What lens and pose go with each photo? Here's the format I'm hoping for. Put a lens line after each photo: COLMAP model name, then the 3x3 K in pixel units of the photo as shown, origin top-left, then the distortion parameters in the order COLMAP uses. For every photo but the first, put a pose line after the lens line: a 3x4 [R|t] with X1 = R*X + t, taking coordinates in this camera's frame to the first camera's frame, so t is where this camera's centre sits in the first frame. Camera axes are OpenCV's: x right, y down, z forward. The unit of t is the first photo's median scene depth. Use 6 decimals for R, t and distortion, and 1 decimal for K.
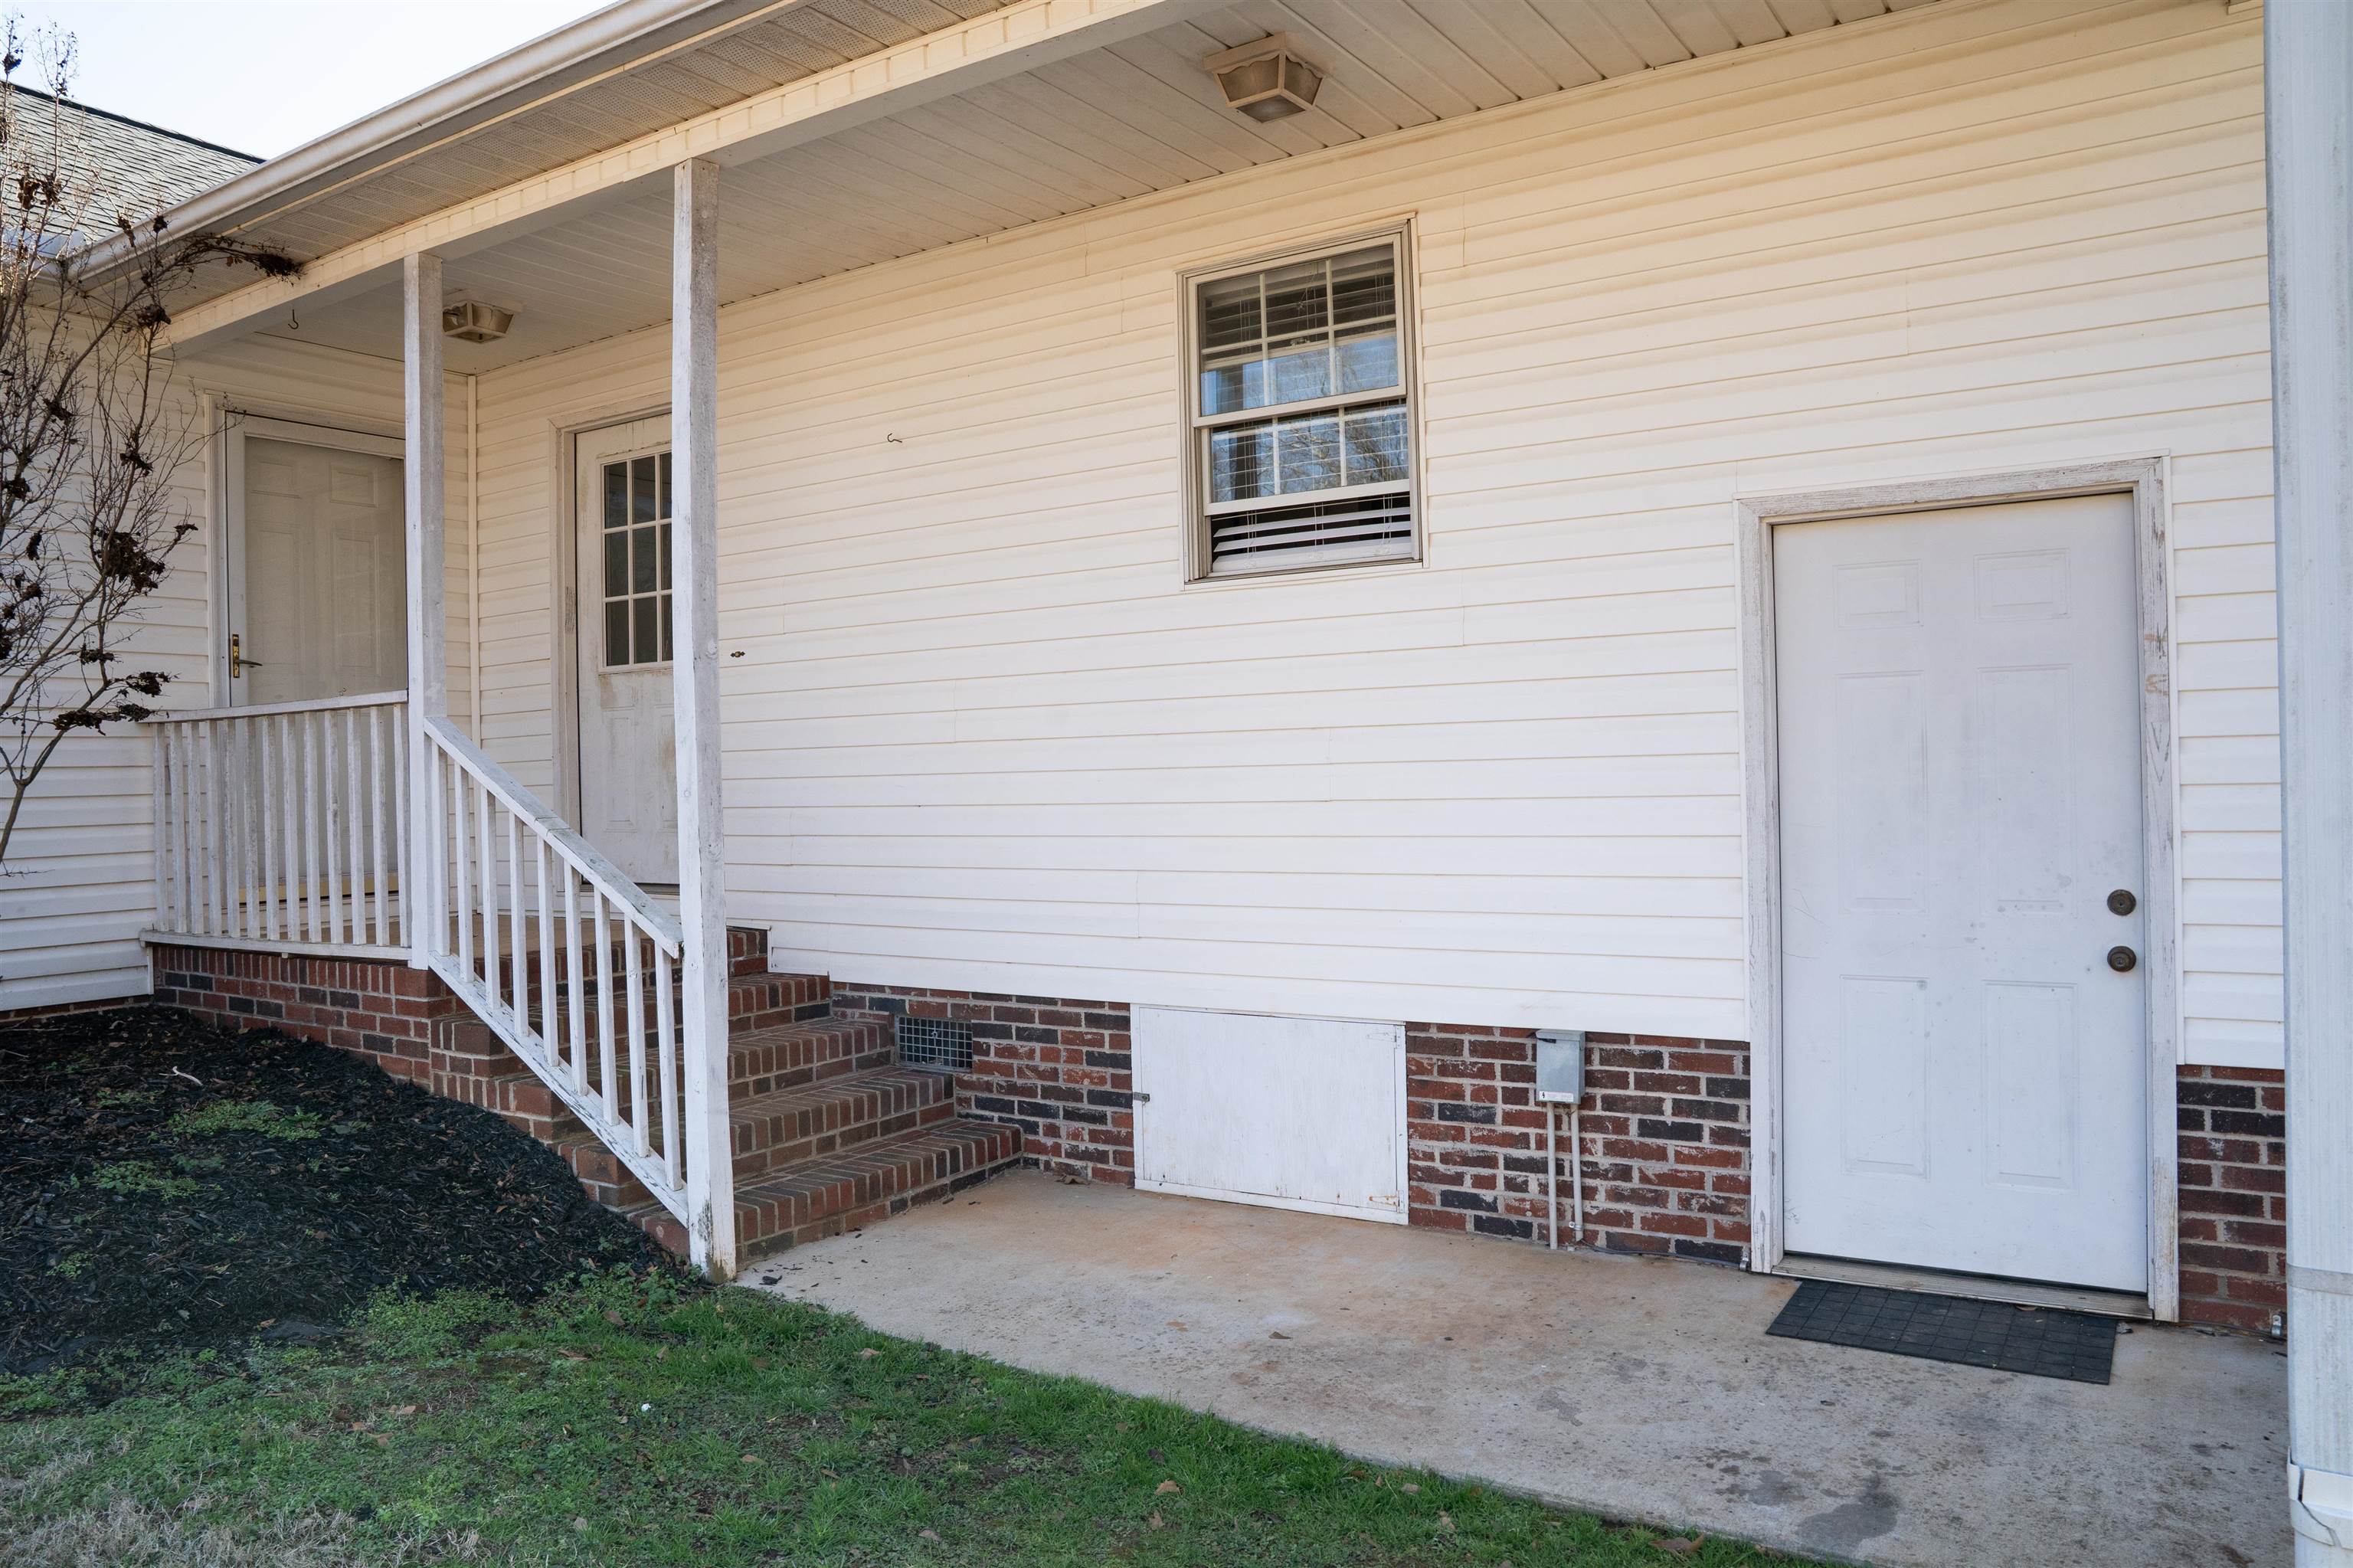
lens RADIAL K [[1659.6, 0, 1161.2], [0, 1659.6, 801.0], [0, 0, 1]] dist [-0.139806, 0.107243]
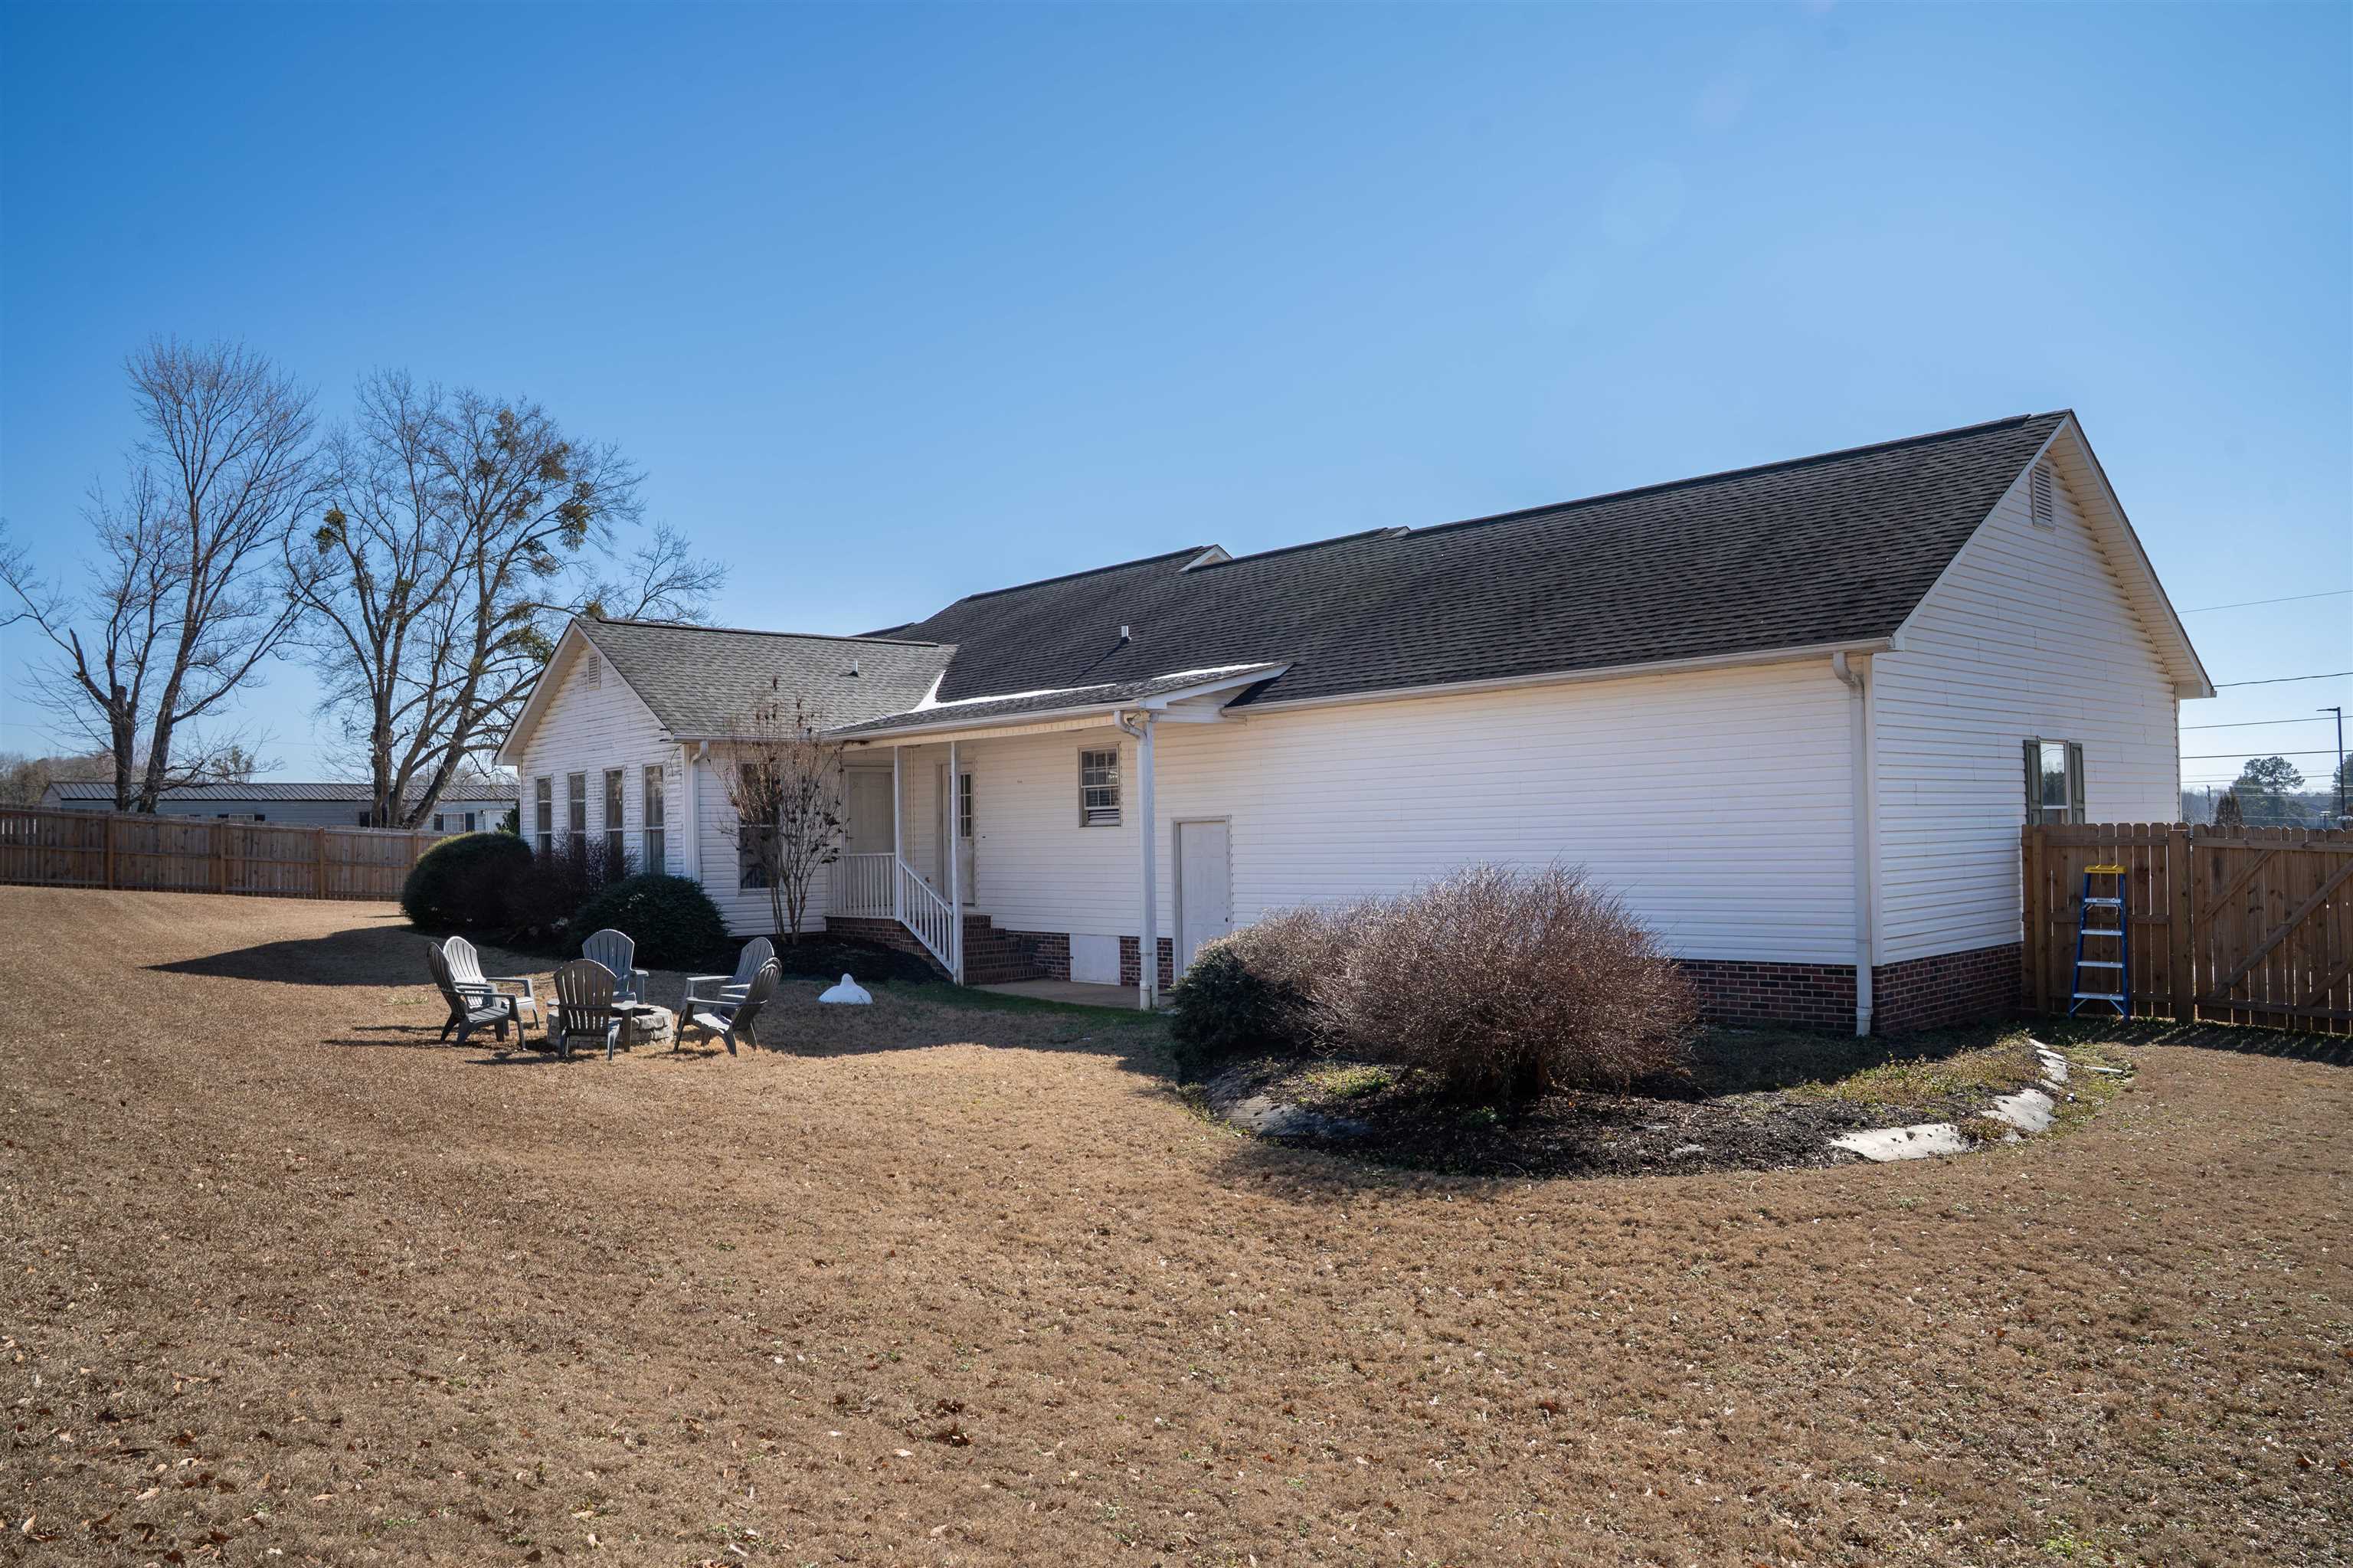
lens RADIAL K [[1659.6, 0, 1161.2], [0, 1659.6, 801.0], [0, 0, 1]] dist [-0.139806, 0.107243]
pose [[0.965578, -0.002495, -0.260103, 1.369143], [-0.006419, 0.999421, -0.033415, -0.068237], [0.260036, 0.033935, 0.965002, -3.087439]]
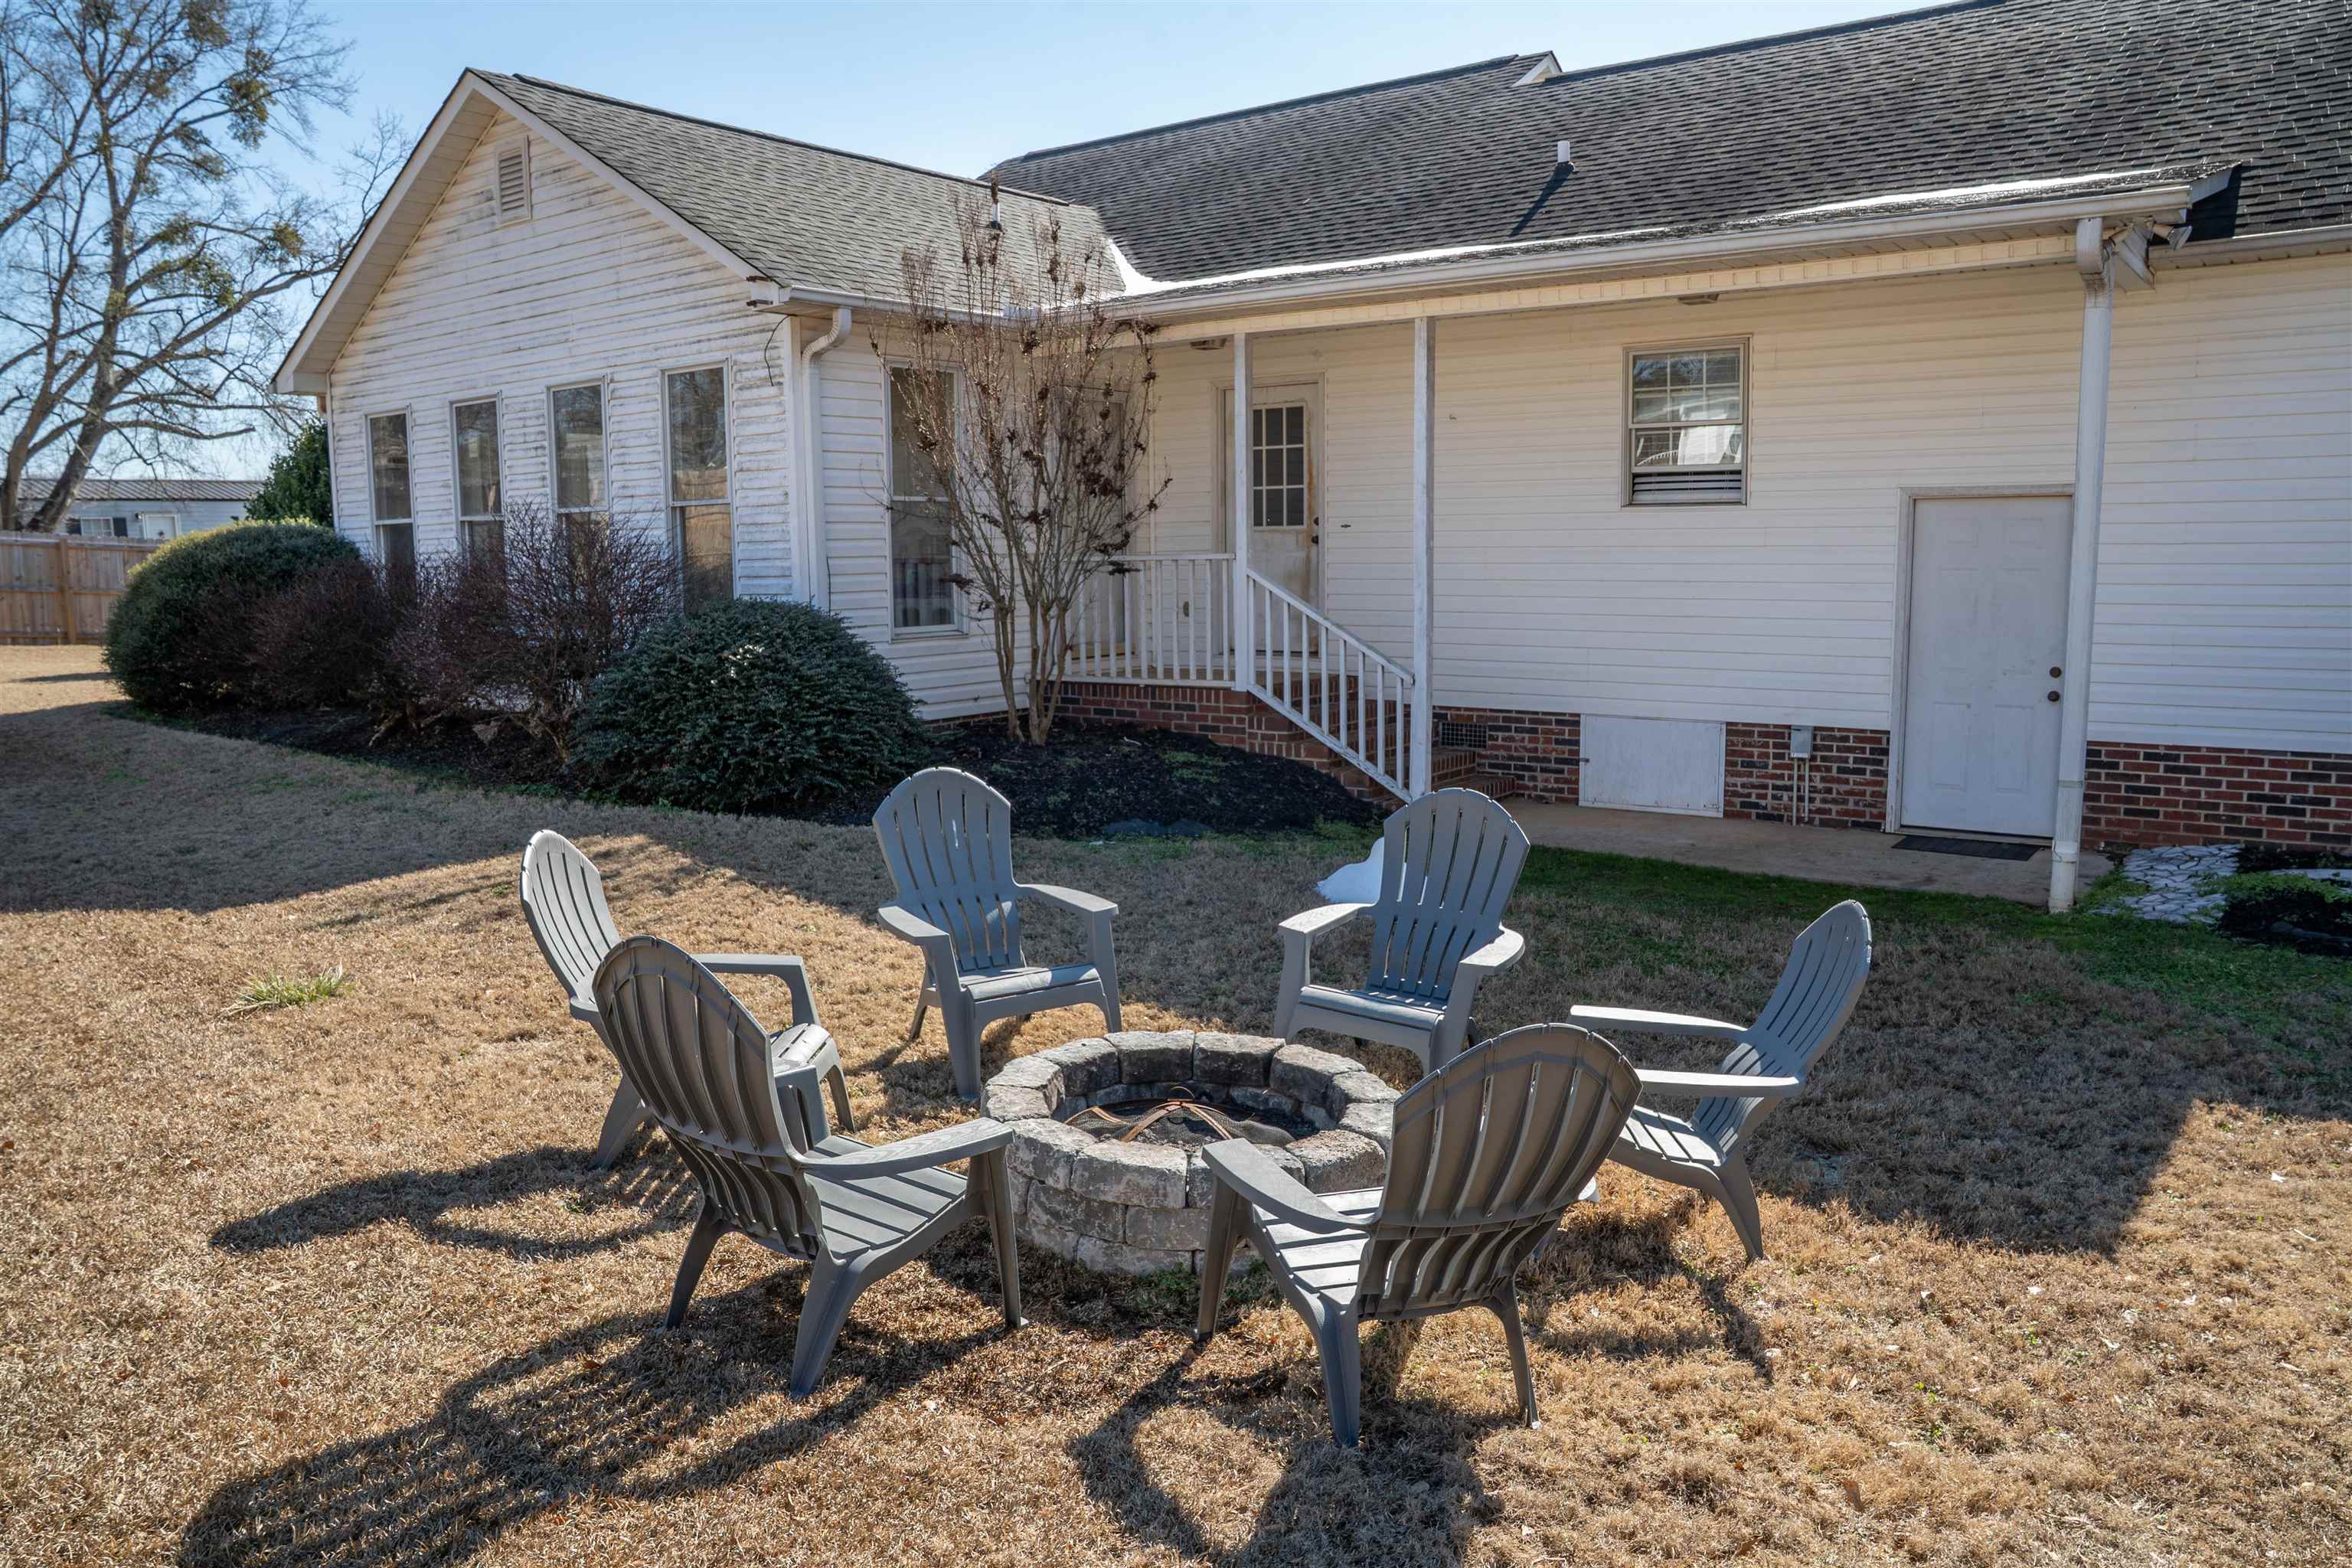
lens RADIAL K [[1658.8, 0, 1160.7], [0, 1658.8, 801.0], [0, 0, 1]] dist [-0.139806, 0.107243]
pose [[0.997481, 0.020276, -0.067973, -0.444275], [-0.010935, 0.990775, 0.135078, -0.043195], [0.070085, -0.133994, 0.988501, -1.174479]]
